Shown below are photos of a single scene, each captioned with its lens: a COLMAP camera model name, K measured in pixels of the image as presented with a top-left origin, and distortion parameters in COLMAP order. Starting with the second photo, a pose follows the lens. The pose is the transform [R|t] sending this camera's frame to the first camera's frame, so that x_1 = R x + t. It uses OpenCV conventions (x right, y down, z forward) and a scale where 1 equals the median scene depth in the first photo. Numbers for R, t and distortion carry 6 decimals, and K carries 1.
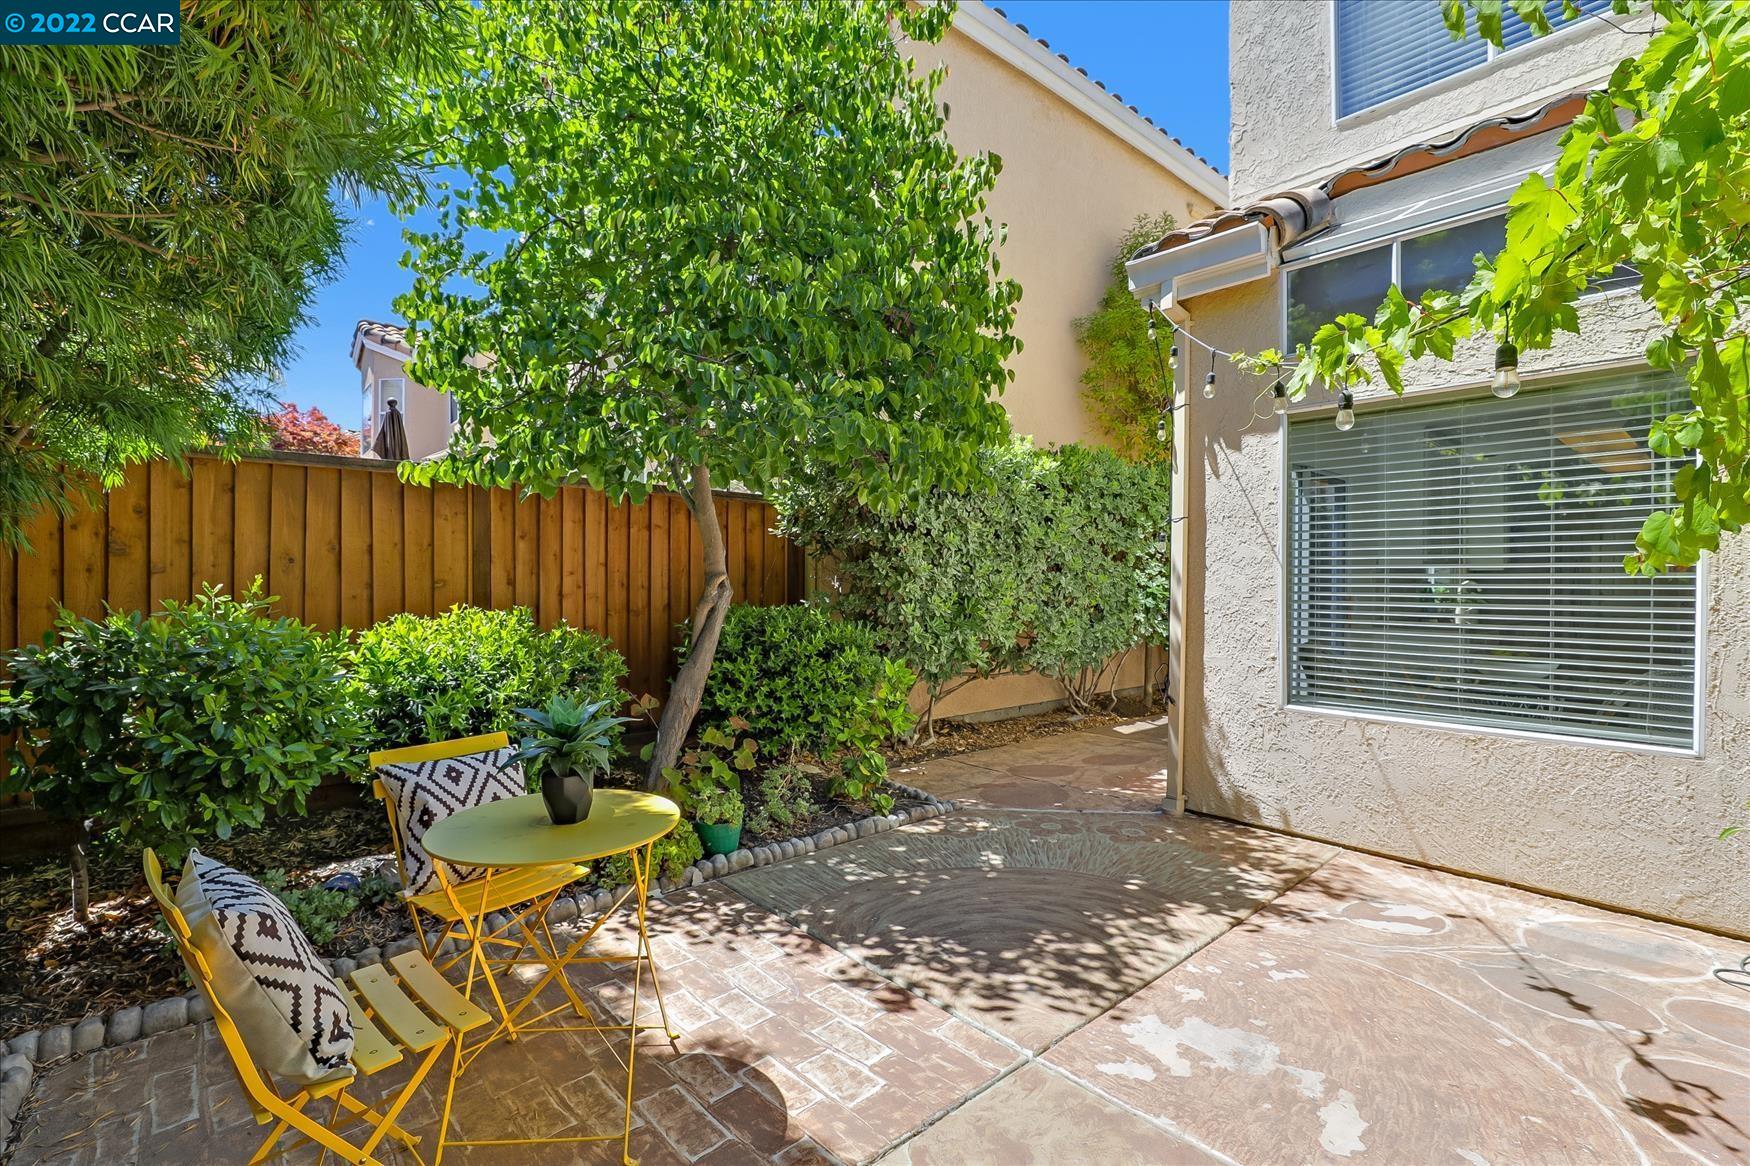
lens RADIAL K [[806.5, 0, 886.4], [0, 806.5, 586.6], [0, 0, 1]] dist [-0.021989, 0.003161]
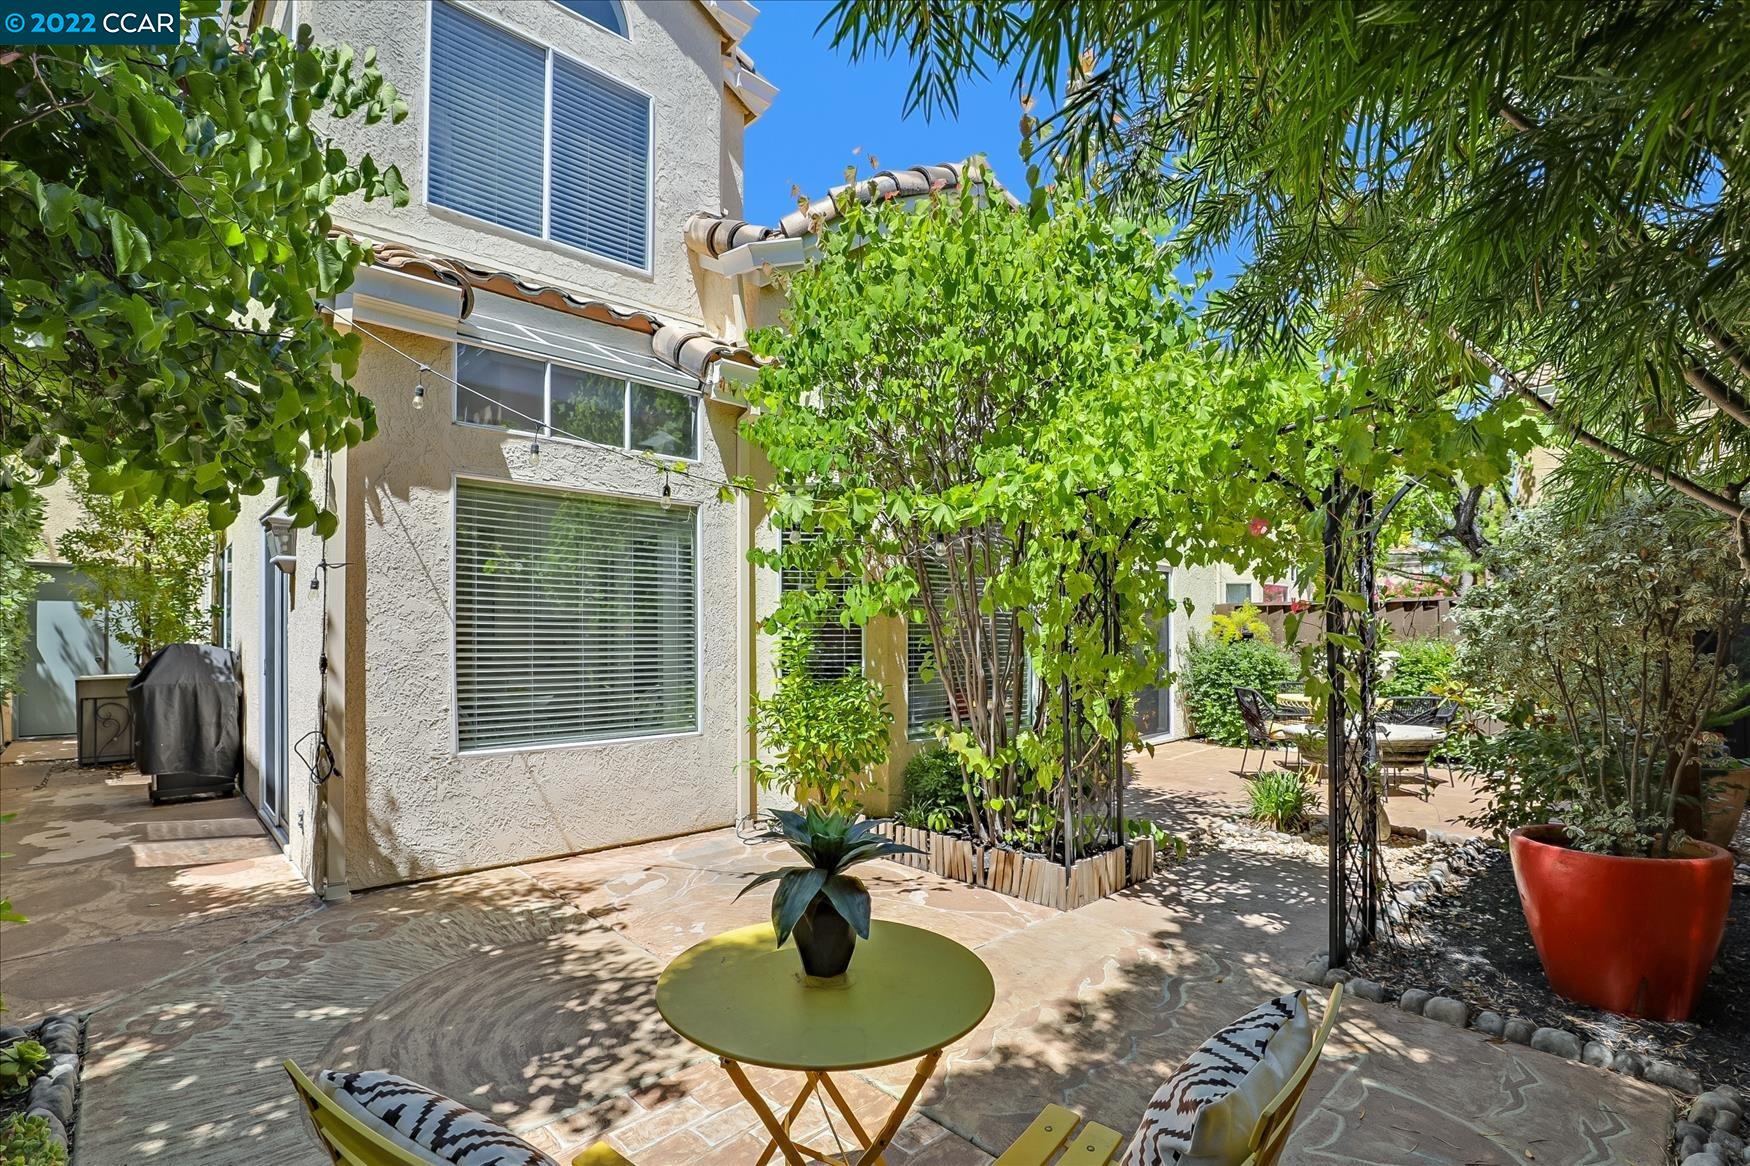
lens RADIAL K [[806.5, 0, 866.0], [0, 806.5, 633.6], [0, 0, 1]] dist [-0.021989, 0.003161]
pose [[-0.021108, -0.000471, 0.999777, -0.672267], [0.003056, 0.999995, 0.000536, -0.009502], [-0.999773, 0.003066, -0.021106, 0.575282]]
